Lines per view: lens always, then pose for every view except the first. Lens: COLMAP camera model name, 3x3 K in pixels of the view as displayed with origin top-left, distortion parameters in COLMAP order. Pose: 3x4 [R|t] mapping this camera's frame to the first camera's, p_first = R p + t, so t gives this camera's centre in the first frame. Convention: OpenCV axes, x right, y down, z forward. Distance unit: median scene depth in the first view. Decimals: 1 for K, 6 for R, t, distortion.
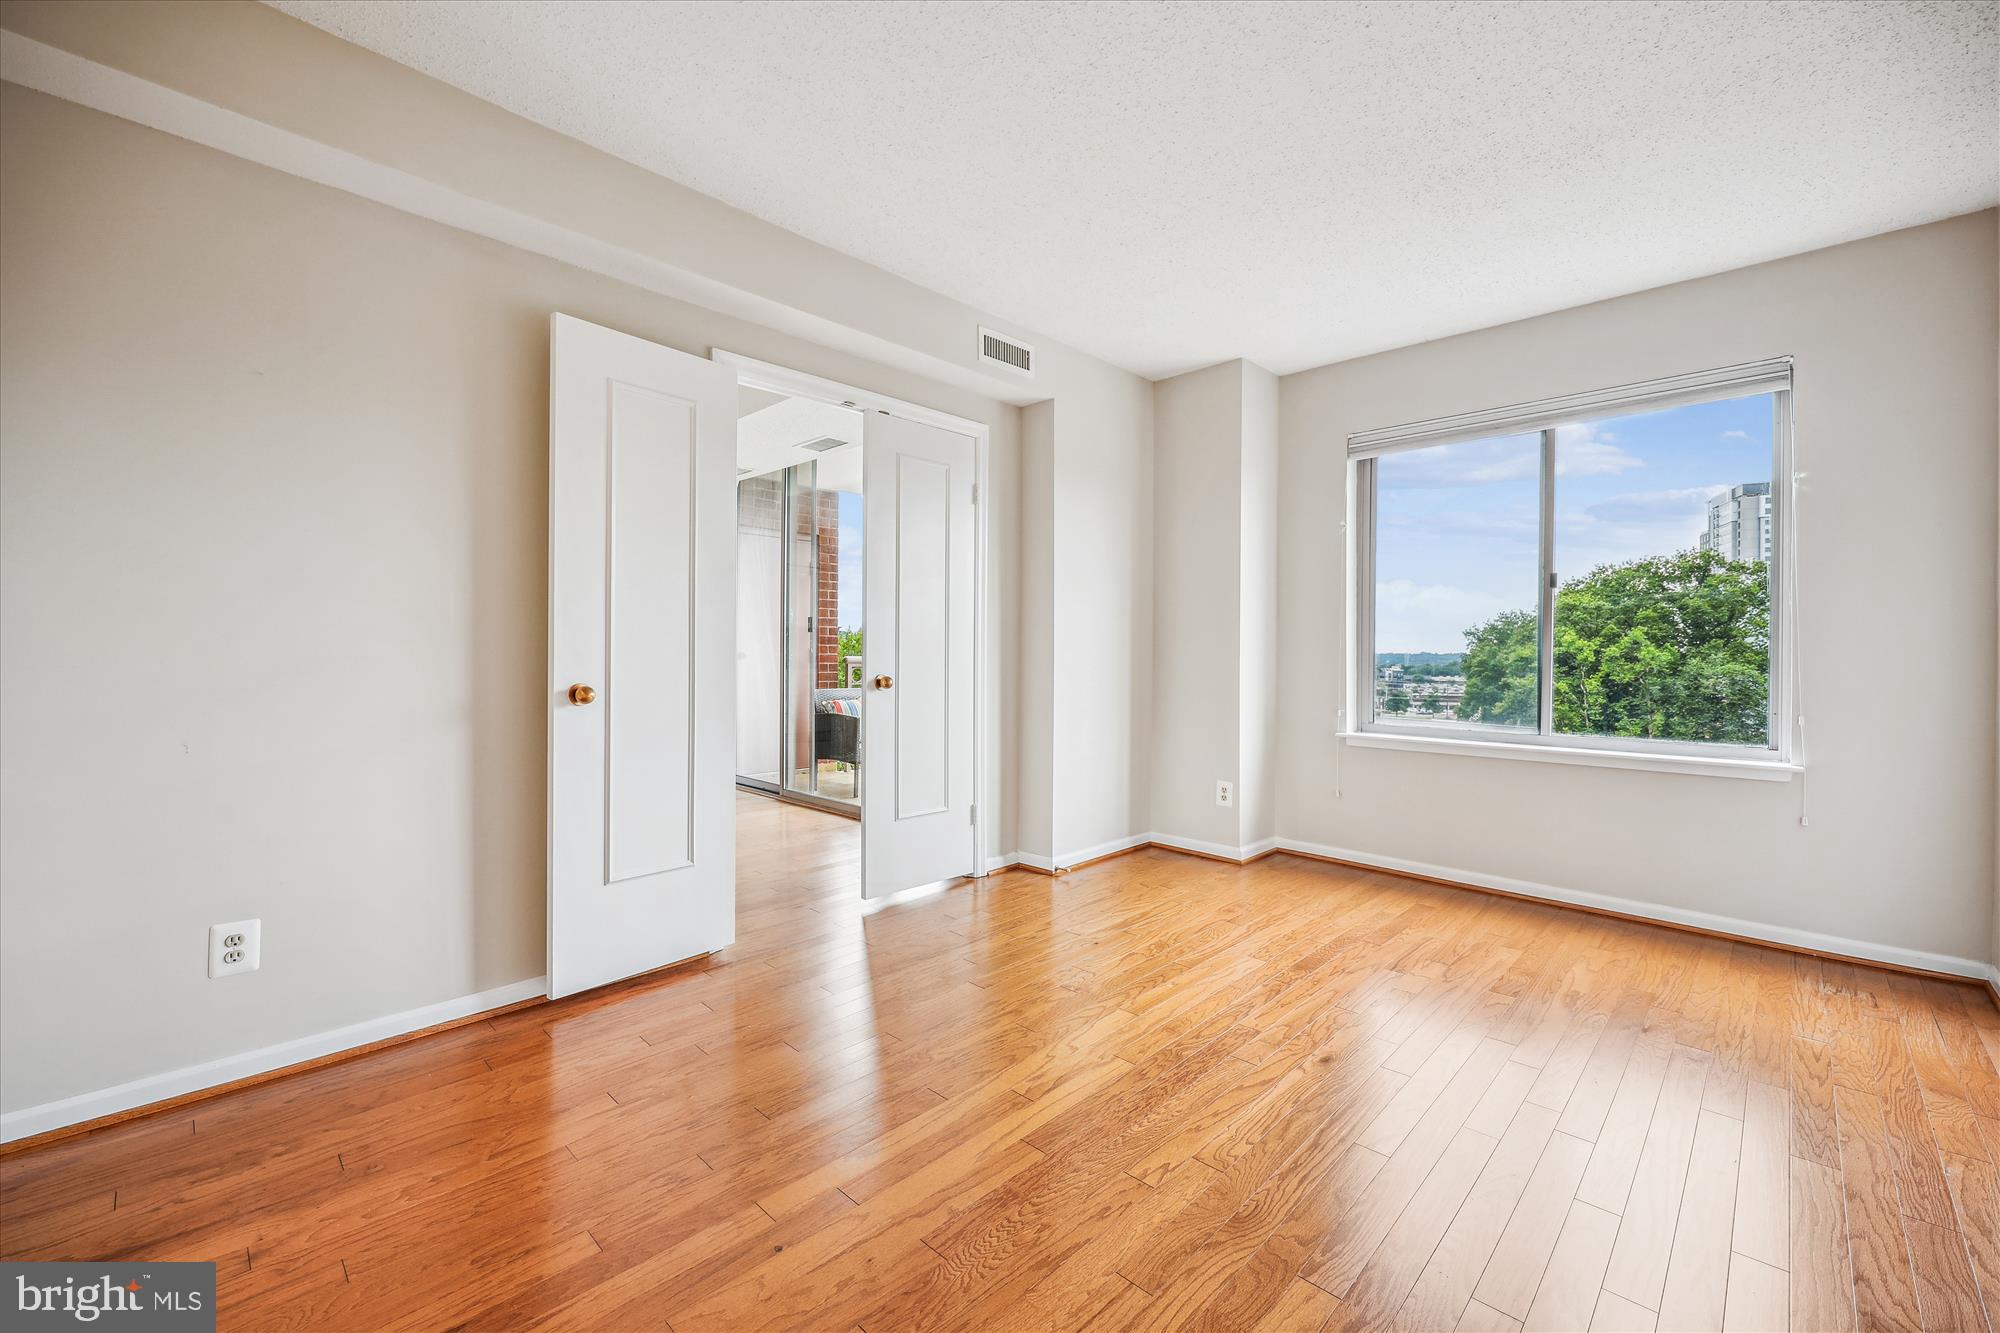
lens RADIAL K [[823.8, 0, 1003.7], [0, 823.8, 659.0], [0, 0, 1]] dist [0.001771, 0.000181]
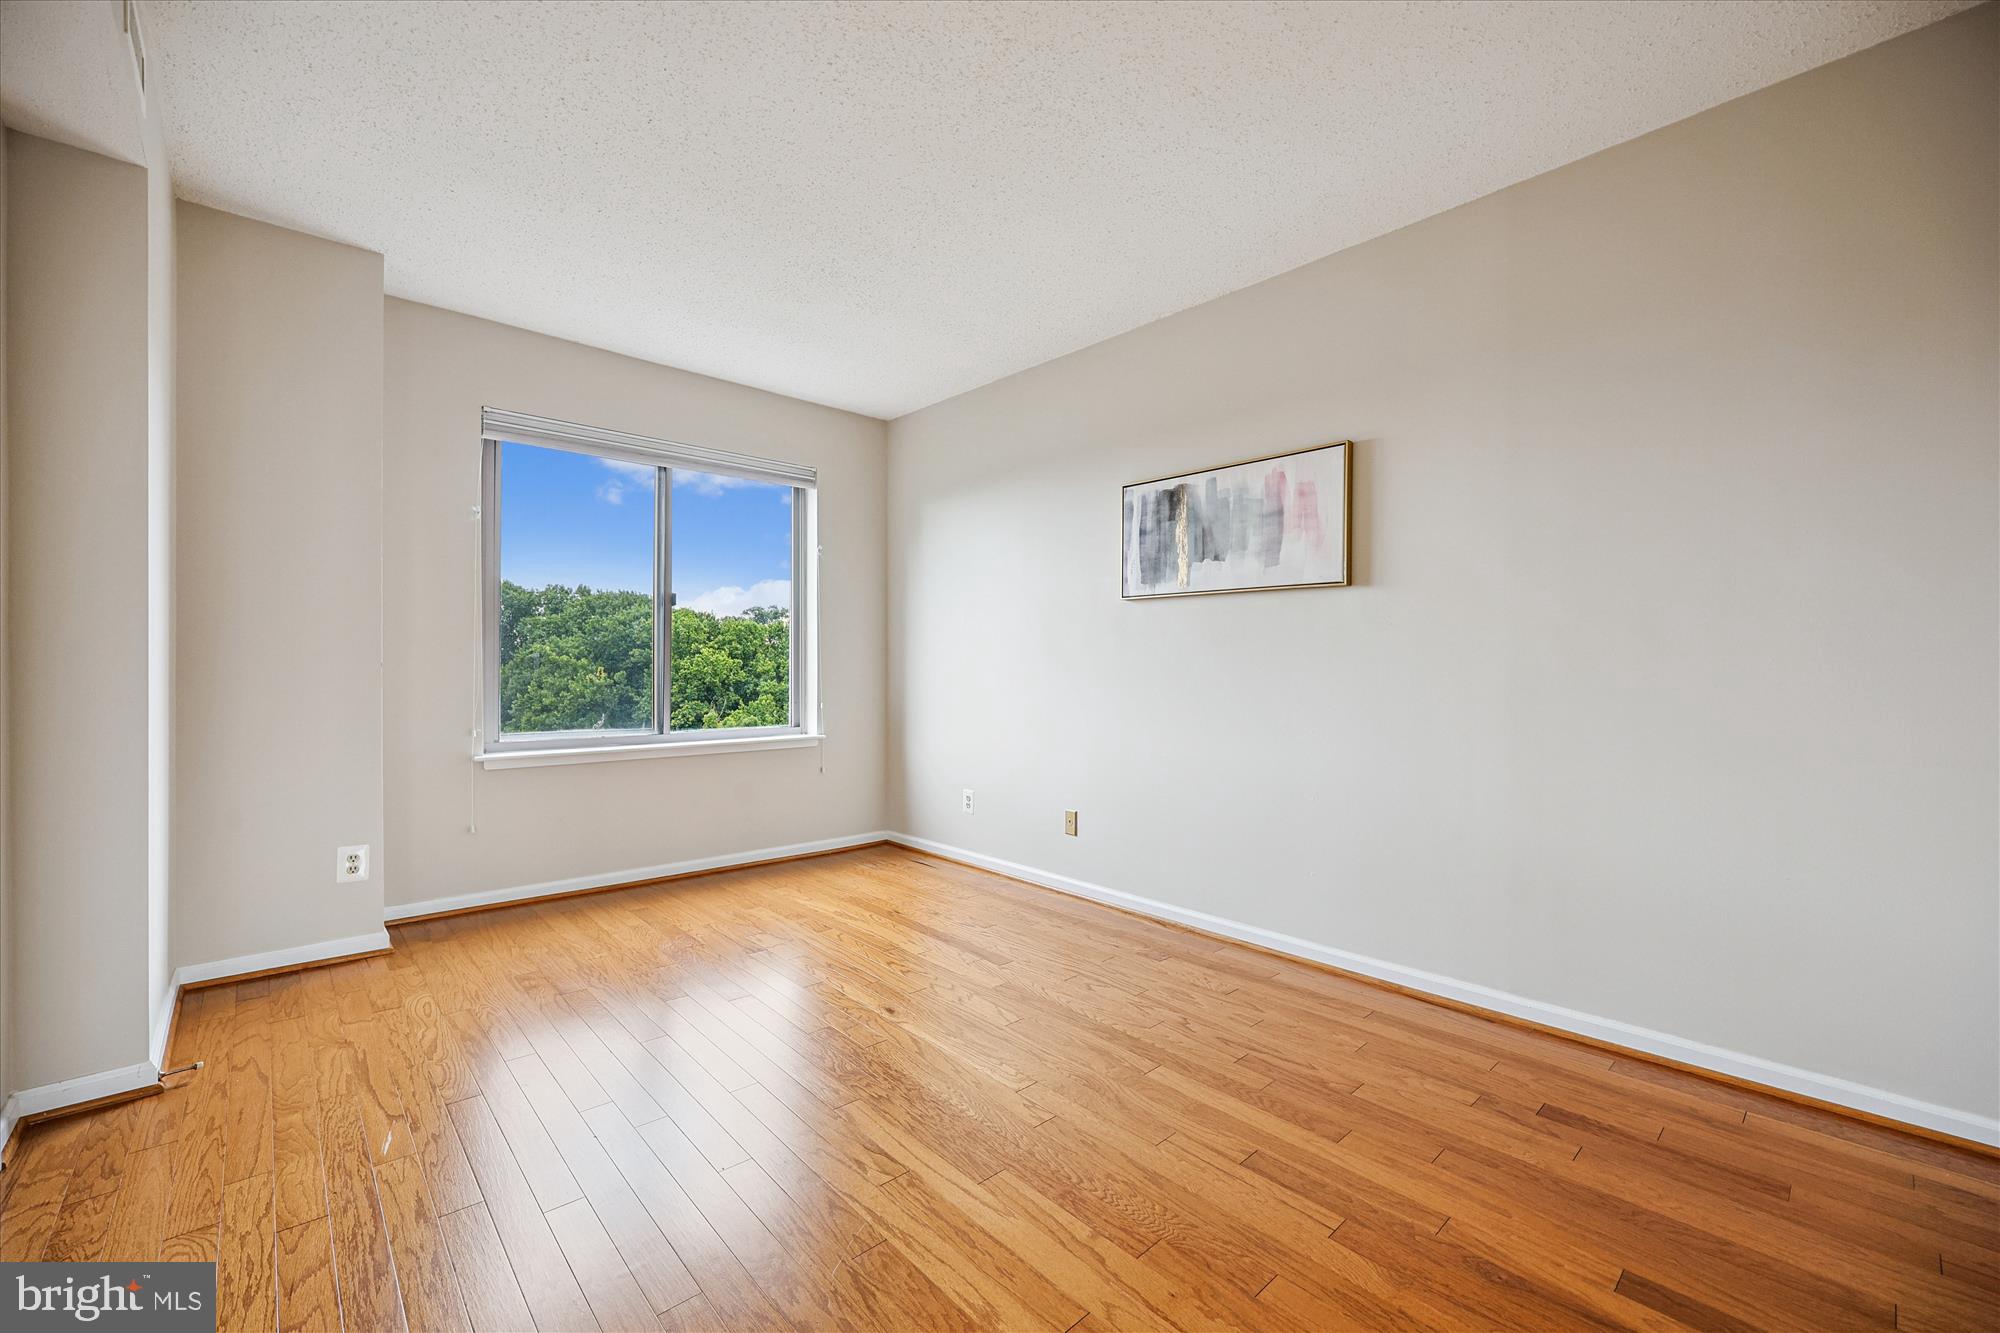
lens RADIAL K [[823.8, 0, 1009.5], [0, 823.8, 666.9], [0, 0, 1]] dist [0.001771, 0.000181]
pose [[0.037707, -0.006815, 0.999266, -0.566322], [0.005182, 0.999965, 0.006624, -0.006500], [-0.999275, 0.004928, 0.037741, 0.577545]]
